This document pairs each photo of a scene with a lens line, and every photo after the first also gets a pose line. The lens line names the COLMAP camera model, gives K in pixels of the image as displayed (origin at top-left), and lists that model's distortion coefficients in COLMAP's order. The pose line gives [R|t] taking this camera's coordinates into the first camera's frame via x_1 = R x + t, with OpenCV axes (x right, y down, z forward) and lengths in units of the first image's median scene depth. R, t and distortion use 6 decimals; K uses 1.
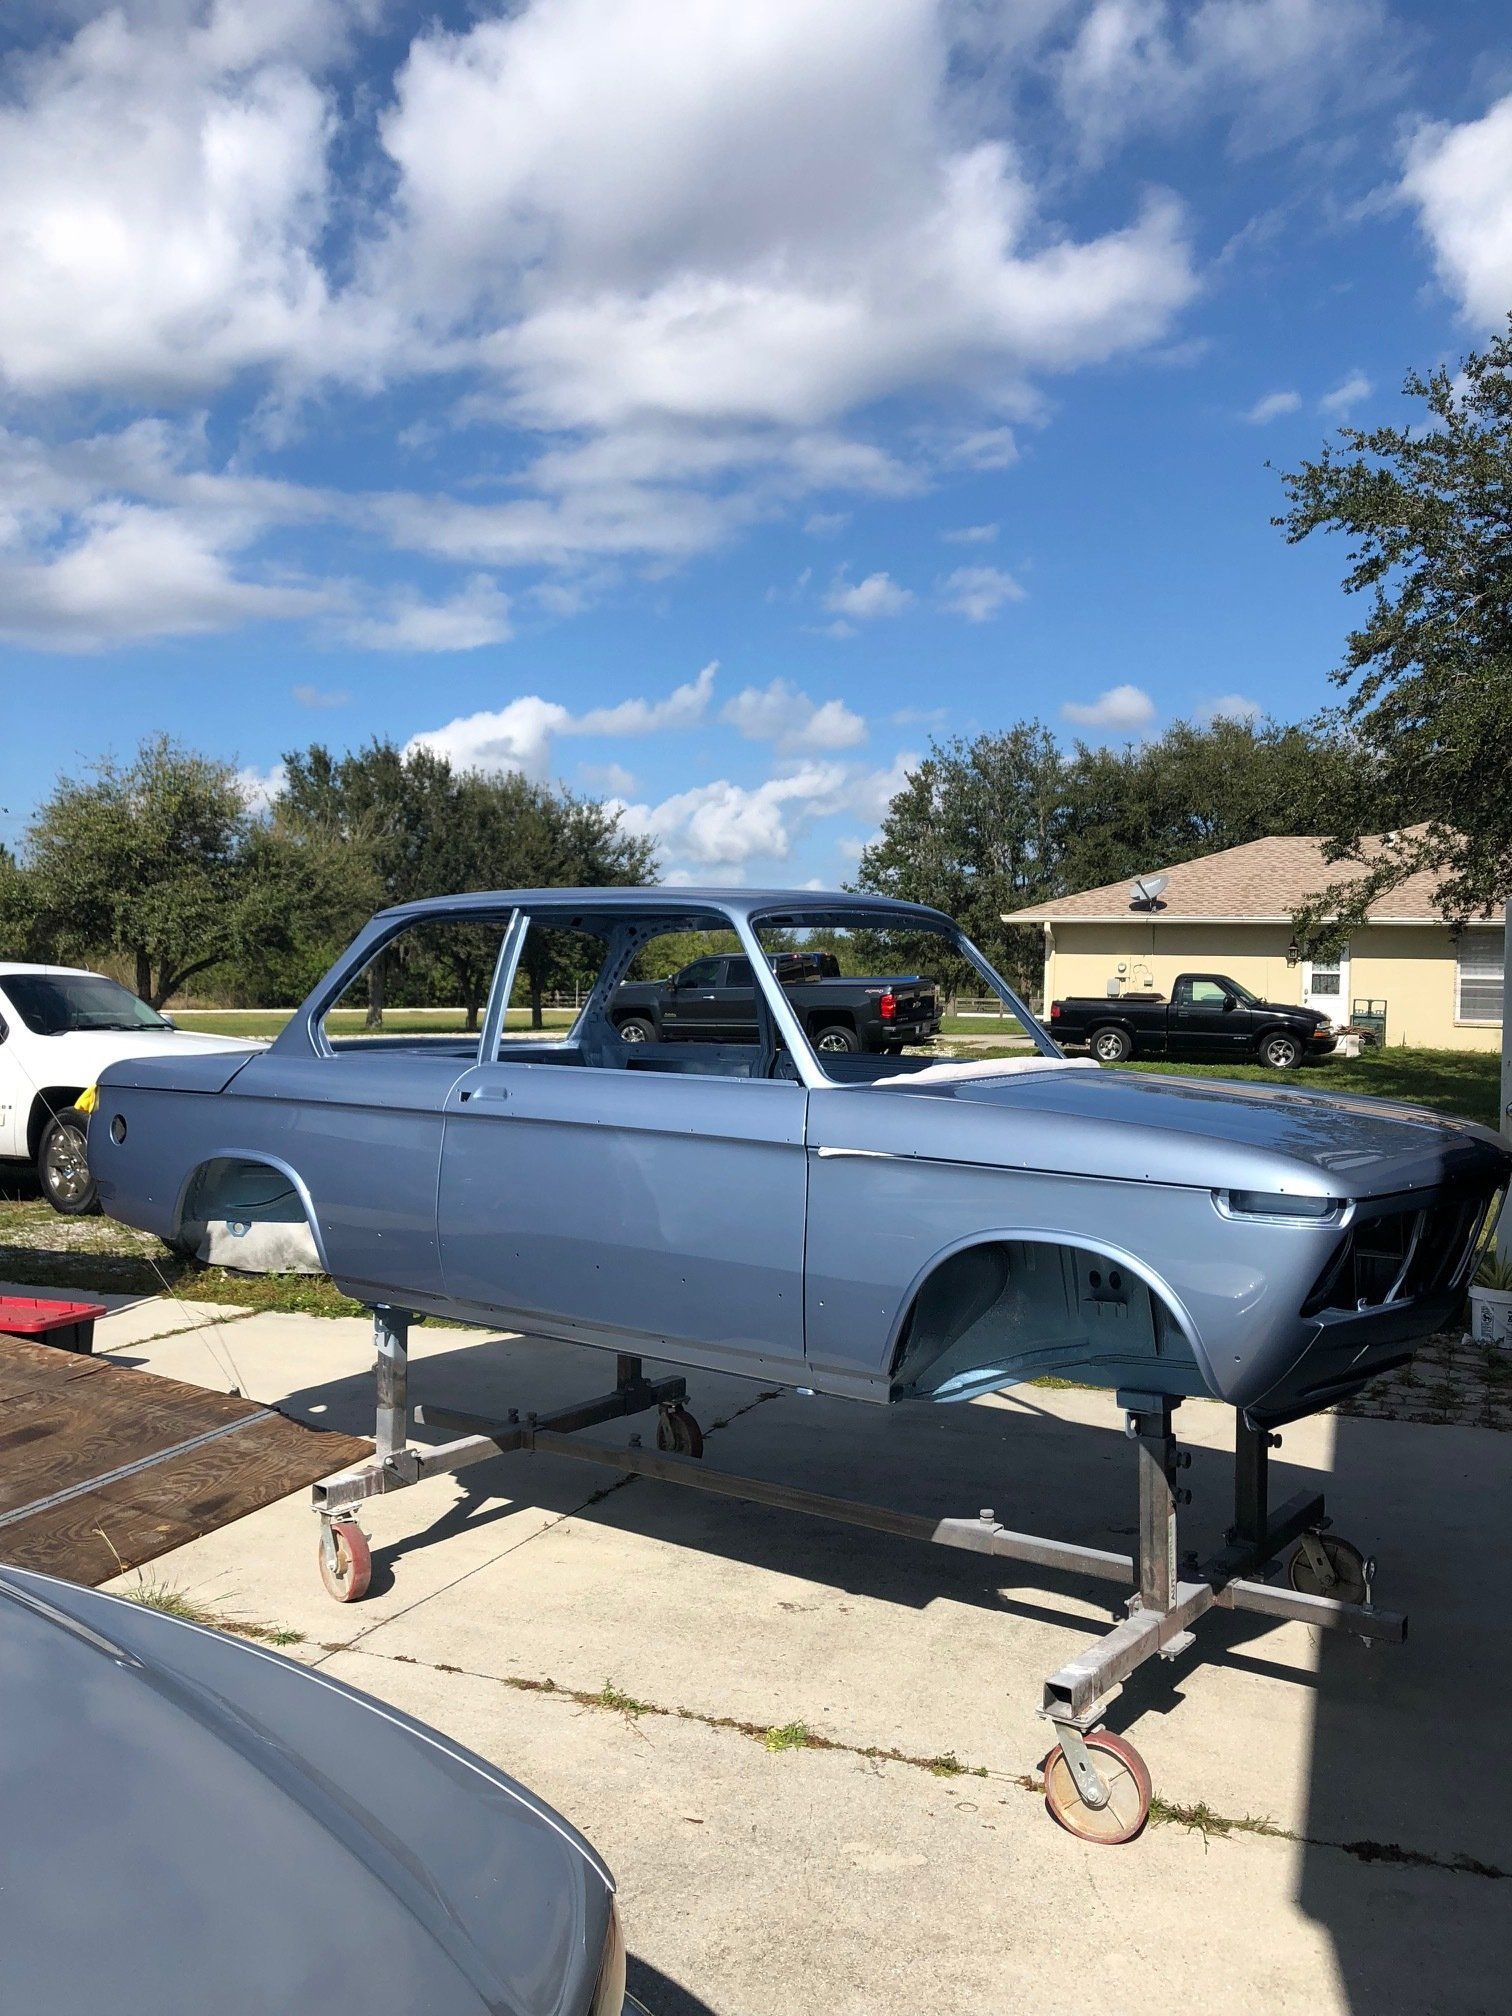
lens RADIAL K [[1692.9, 0, 756.0], [0, 1692.9, 1008.0], [0, 0, 1]] dist [0.014893, -0.010833]
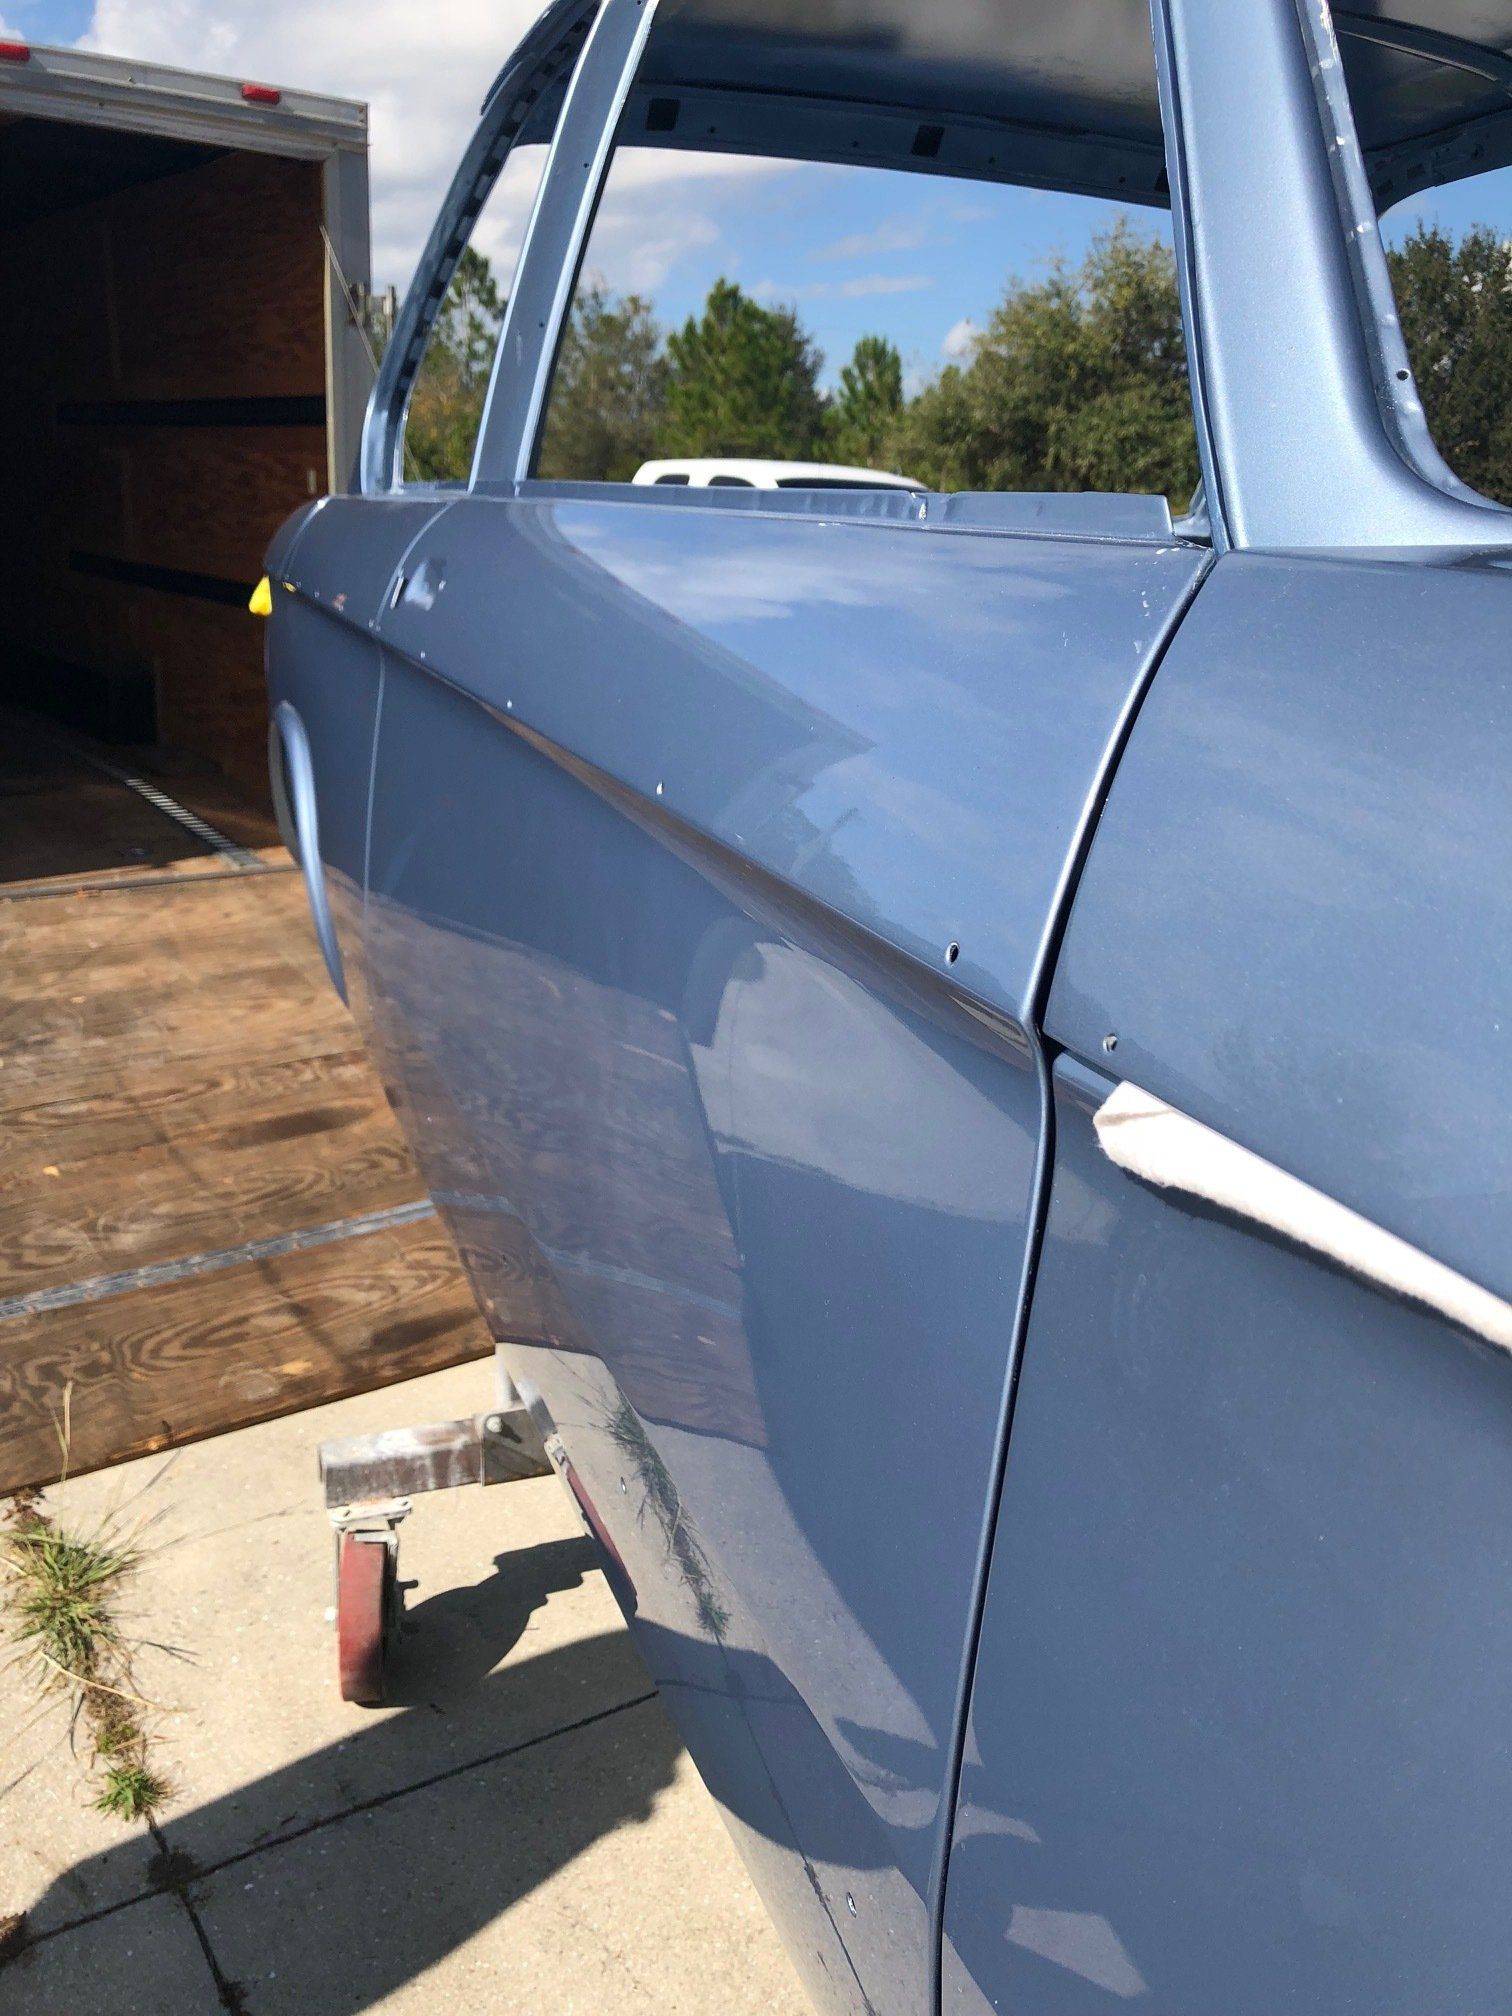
lens RADIAL K [[1709.7, 0, 722.7], [0, 1709.7, 1013.3], [0, 0, 1]] dist [-0.051663, 0.133021]
pose [[0.828653, 0.169997, -0.533325, 0.009972], [-0.027894, 0.964126, 0.263974, 0.006874], [0.559067, -0.203866, 0.803668, 0.119688]]
